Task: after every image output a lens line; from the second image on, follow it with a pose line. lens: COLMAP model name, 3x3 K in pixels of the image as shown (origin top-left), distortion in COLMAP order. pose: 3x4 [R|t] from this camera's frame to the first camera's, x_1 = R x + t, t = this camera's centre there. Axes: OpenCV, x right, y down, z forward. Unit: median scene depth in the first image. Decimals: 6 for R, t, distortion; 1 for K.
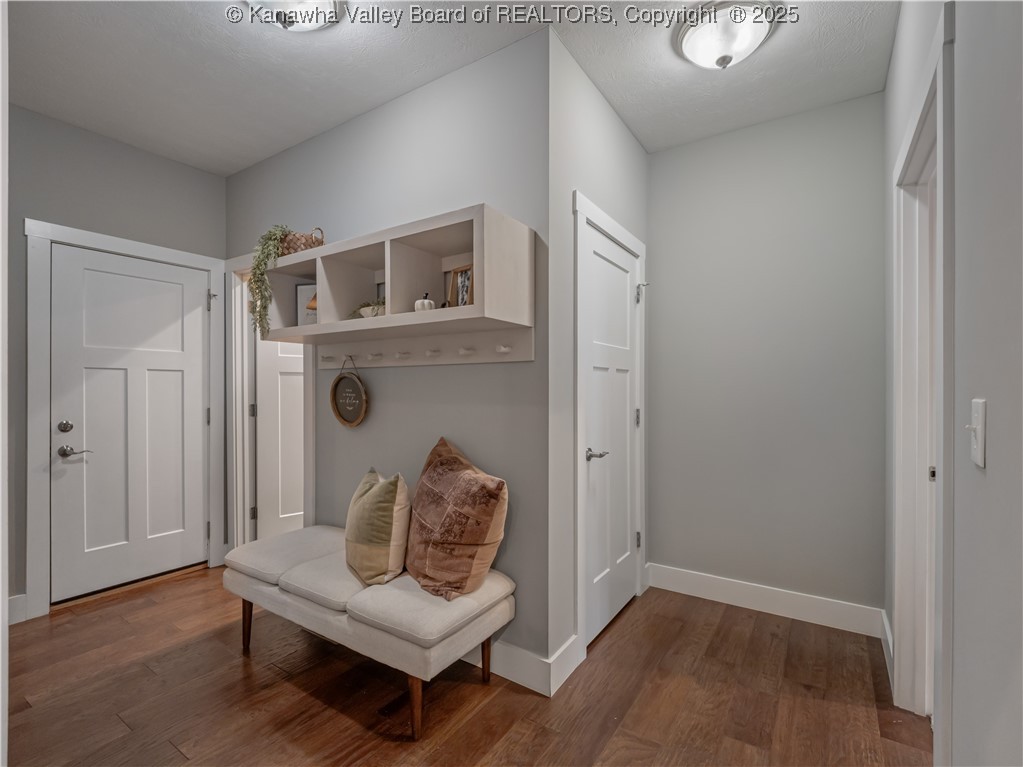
lens RADIAL K [[483.6, 0, 511.0], [0, 483.6, 399.0], [0, 0, 1]] dist [0.004192, -0.008101]
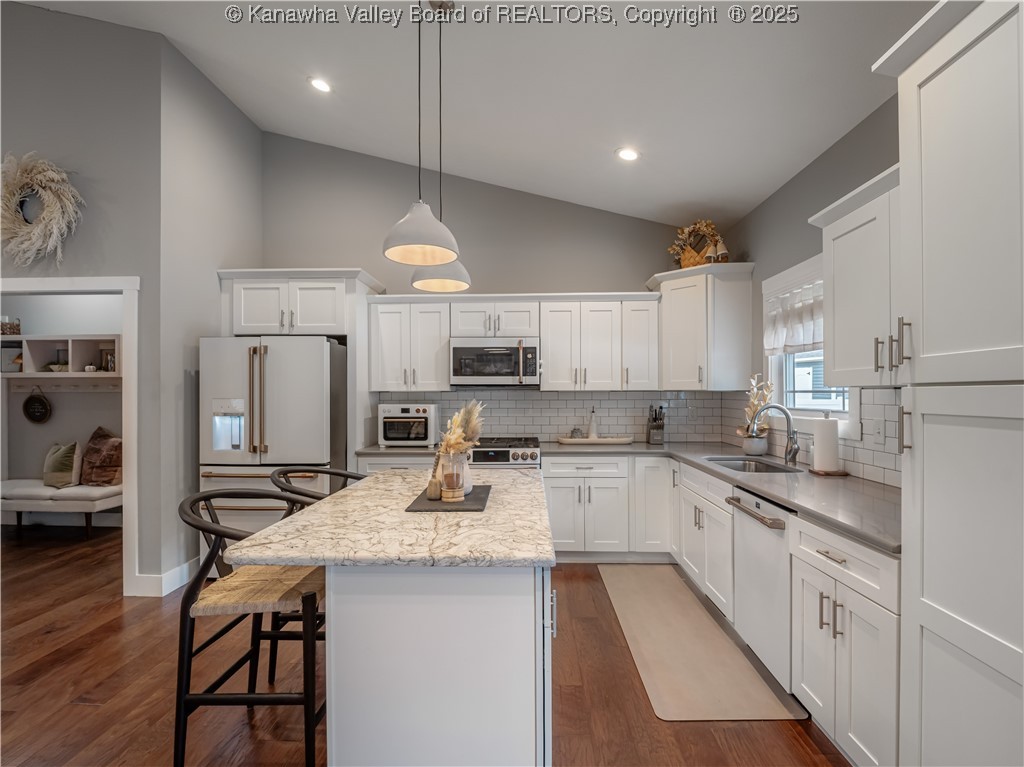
lens RADIAL K [[499.3, 0, 512.2], [0, 499.3, 389.0], [0, 0, 1]] dist [0.049466, -0.048253]
pose [[0.848034, -0.005419, 0.529914, 0.255320], [0.013791, 0.999835, -0.011845, -0.037508], [-0.529762, 0.017352, 0.847969, -2.129604]]
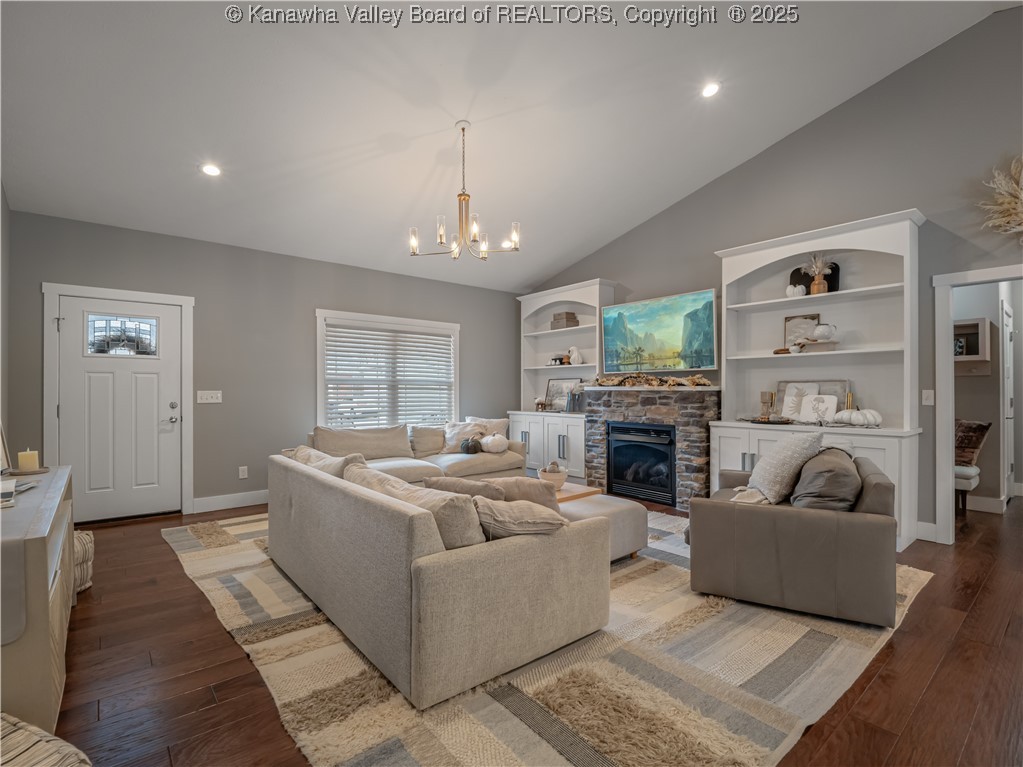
lens RADIAL K [[483.6, 0, 511.0], [0, 483.6, 399.0], [0, 0, 1]] dist [0.004192, -0.008101]
pose [[0.959179, -0.002380, -0.282791, -1.564498], [0.003378, 0.999990, 0.003041, 0.023200], [0.282780, -0.003872, 0.959177, -1.970259]]
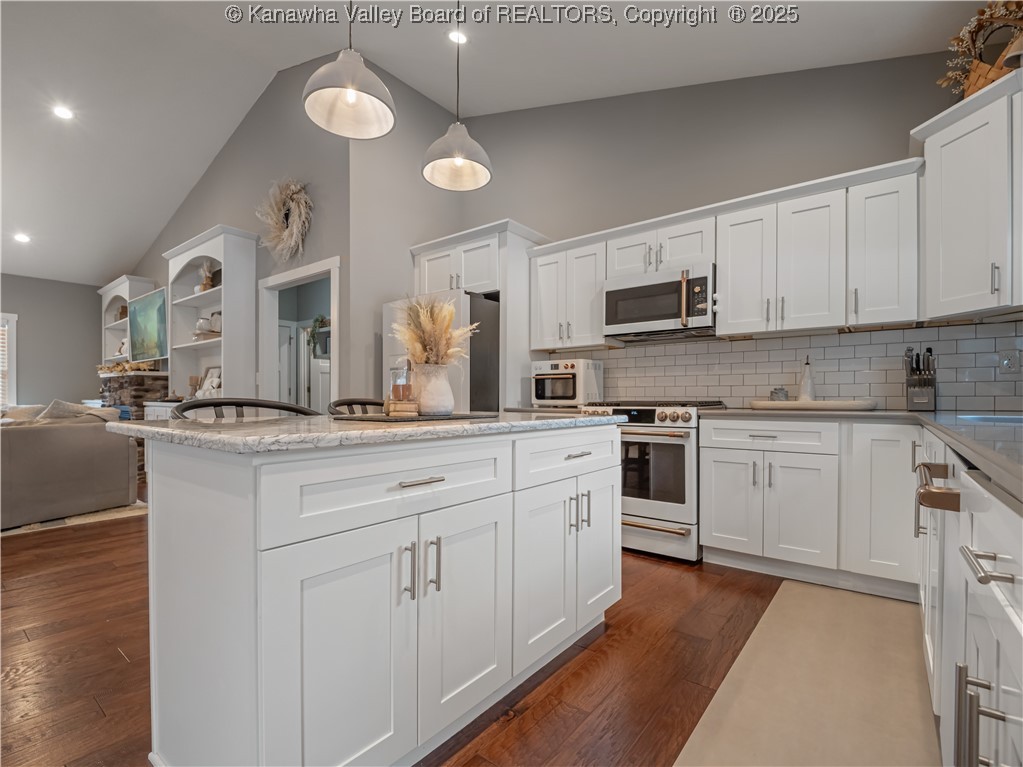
lens RADIAL K [[483.6, 0, 511.0], [0, 483.6, 399.0], [0, 0, 1]] dist [0.004192, -0.008101]
pose [[0.997439, -0.003682, -0.071429, 0.942508], [0.002943, 0.999941, -0.010441, 0.161048], [0.071464, 0.010204, 0.997391, -1.966021]]
